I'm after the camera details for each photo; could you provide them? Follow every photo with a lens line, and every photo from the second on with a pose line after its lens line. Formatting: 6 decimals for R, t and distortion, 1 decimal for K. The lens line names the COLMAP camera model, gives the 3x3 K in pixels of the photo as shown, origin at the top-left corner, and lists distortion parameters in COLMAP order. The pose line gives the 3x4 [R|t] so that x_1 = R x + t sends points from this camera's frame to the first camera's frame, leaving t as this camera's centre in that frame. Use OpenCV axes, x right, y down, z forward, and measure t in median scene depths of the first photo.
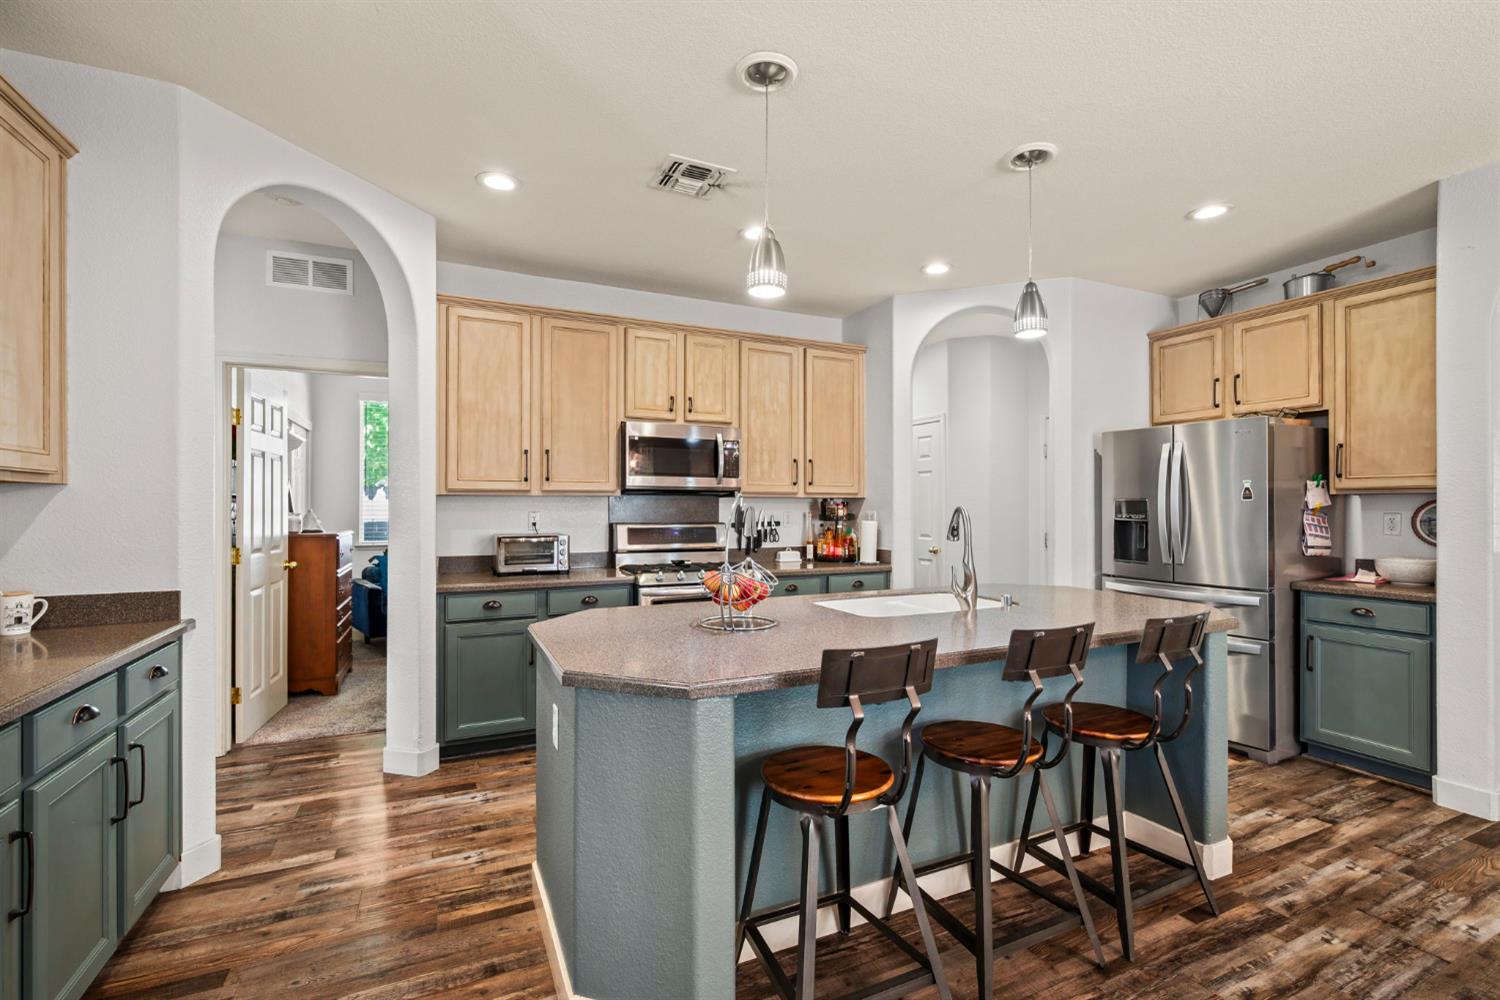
lens RADIAL K [[646.4, 0, 755.7], [0, 646.4, 502.6], [0, 0, 1]] dist [-0.023743, -0.000229]
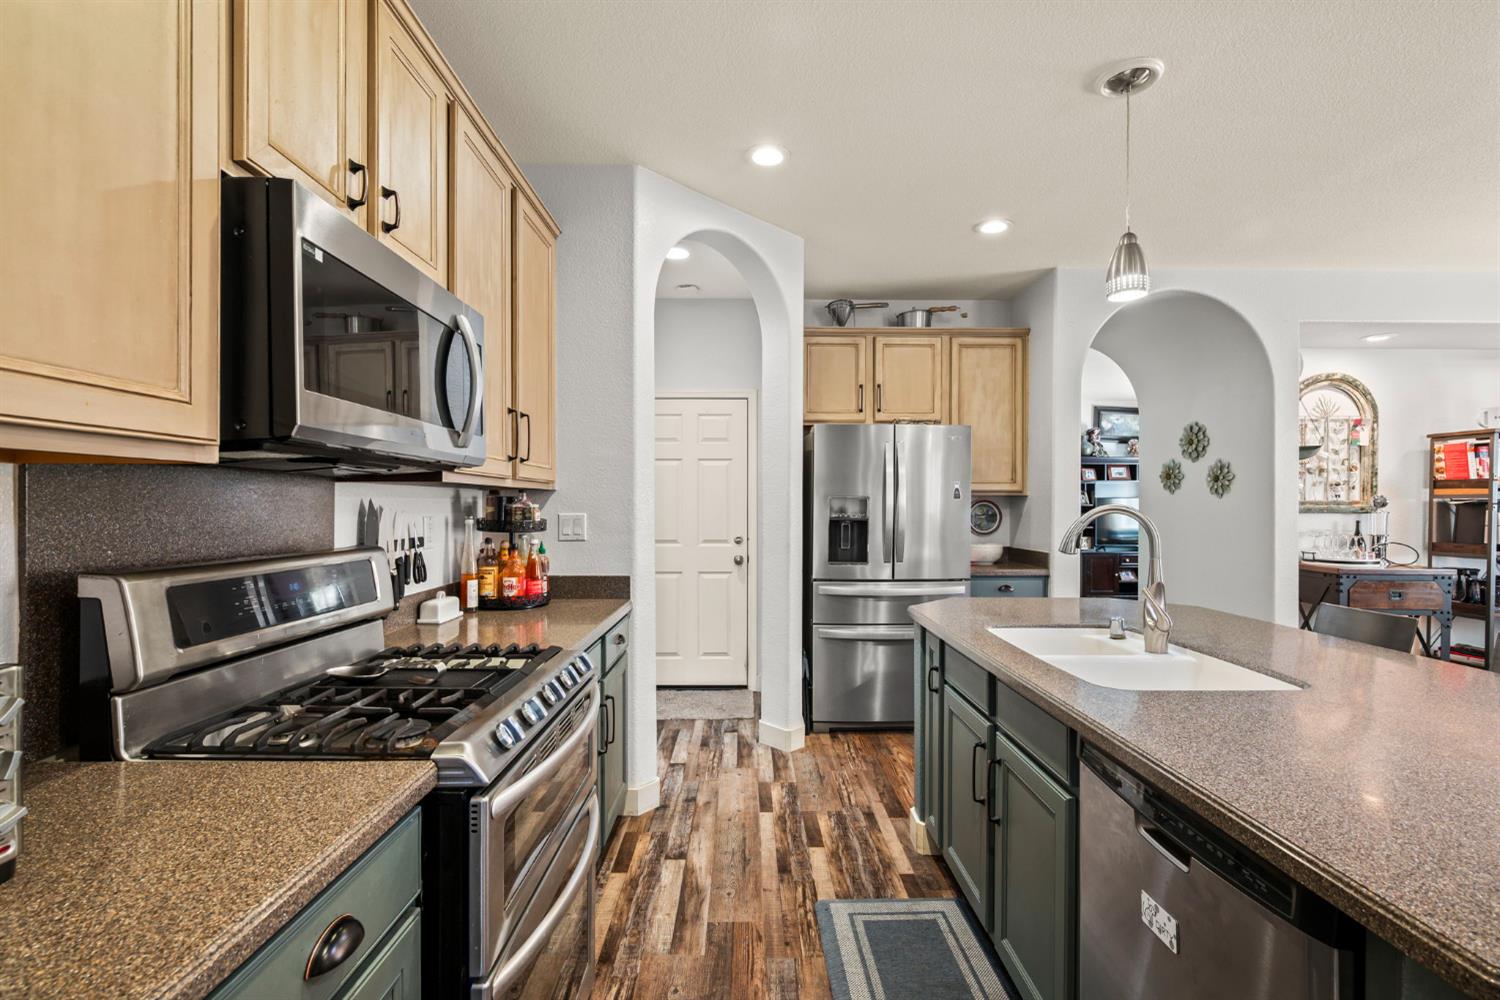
lens RADIAL K [[659.2, 0, 748.9], [0, 659.2, 507.0], [0, 0, 1]] dist [-0.000706, 0.000212]
pose [[0.414753, -0.001771, 0.909932, -0.379616], [-0.005951, 0.999971, 0.004658, 0.005743], [-0.909914, -0.007347, 0.414731, 0.761187]]
